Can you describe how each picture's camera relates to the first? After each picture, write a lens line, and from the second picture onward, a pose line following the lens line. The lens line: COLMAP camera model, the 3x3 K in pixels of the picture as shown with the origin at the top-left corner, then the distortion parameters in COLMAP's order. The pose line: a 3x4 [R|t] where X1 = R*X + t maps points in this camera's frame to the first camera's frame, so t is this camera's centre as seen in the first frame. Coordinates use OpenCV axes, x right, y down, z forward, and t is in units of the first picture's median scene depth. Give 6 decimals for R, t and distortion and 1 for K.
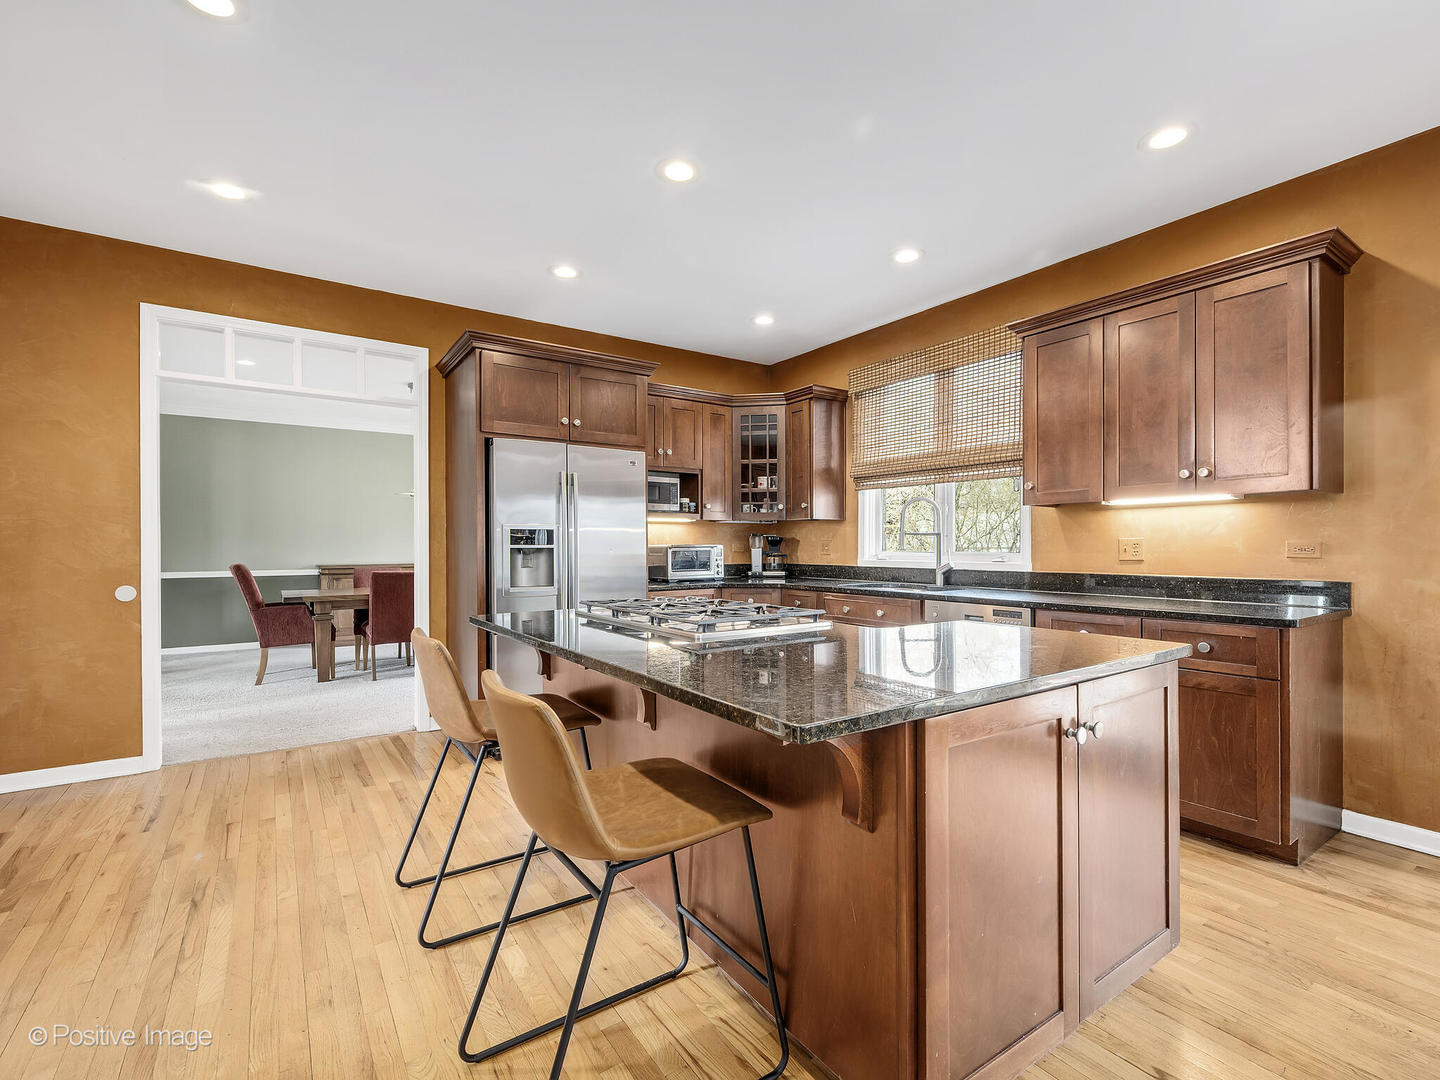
lens RADIAL K [[679.0, 0, 740.0], [0, 679.0, 550.6], [0, 0, 1]] dist [0.006580, 0.000262]
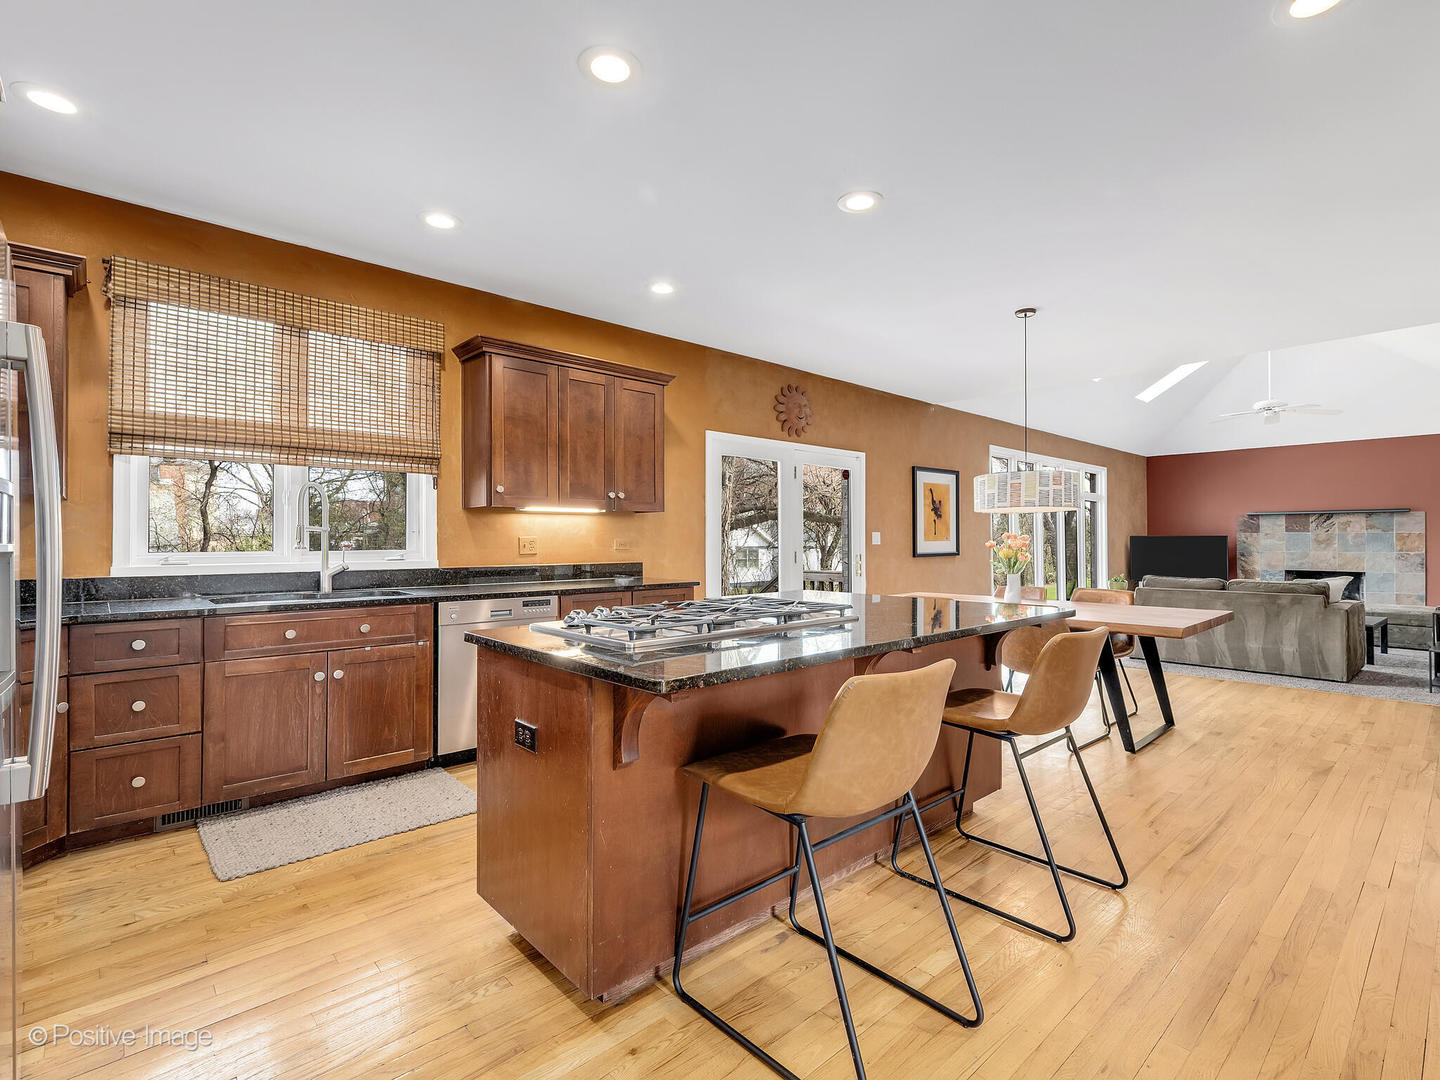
lens RADIAL K [[679.0, 0, 679.4], [0, 679.0, 536.7], [0, 0, 1]] dist [0.006580, 0.000262]
pose [[-0.097834, 0.005885, 0.995185, -0.611456], [0.007881, 0.999956, -0.005139, -0.007957], [-0.995172, 0.007340, -0.097876, 0.705638]]
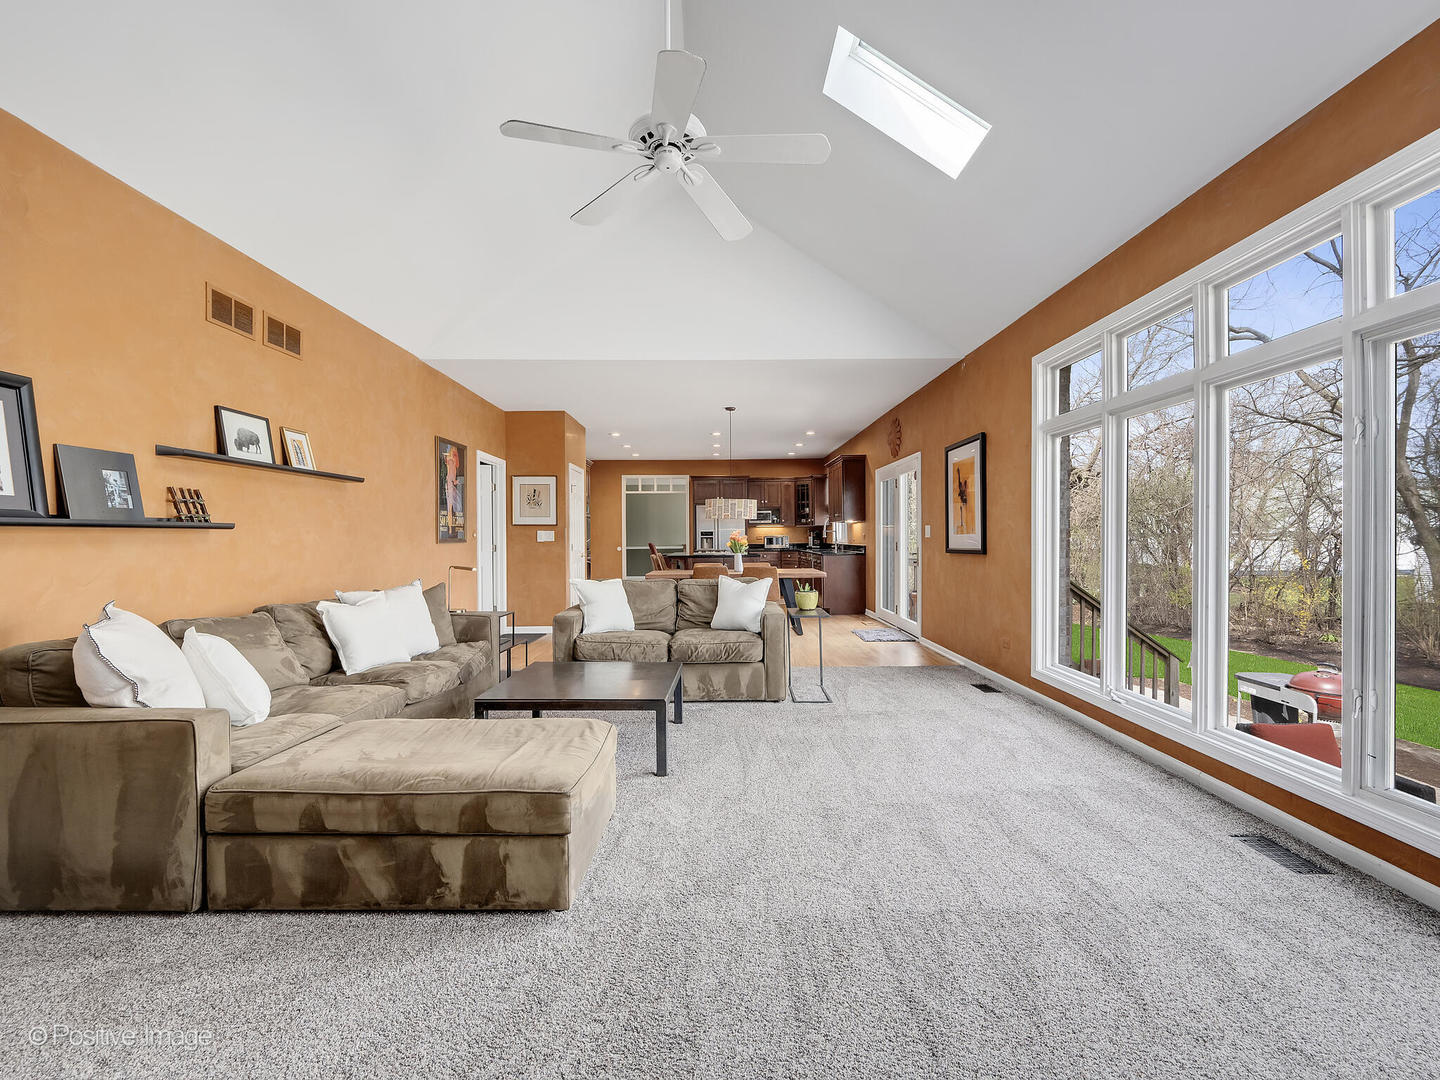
lens RADIAL K [[679.0, 0, 714.1], [0, 679.0, 536.7], [0, 0, 1]] dist [0.006580, 0.000262]
pose [[0.821492, -0.005823, -0.570190, 1.534123], [0.003342, 0.999980, -0.005397, 0.011897], [0.570210, 0.002527, 0.821495, -1.633121]]
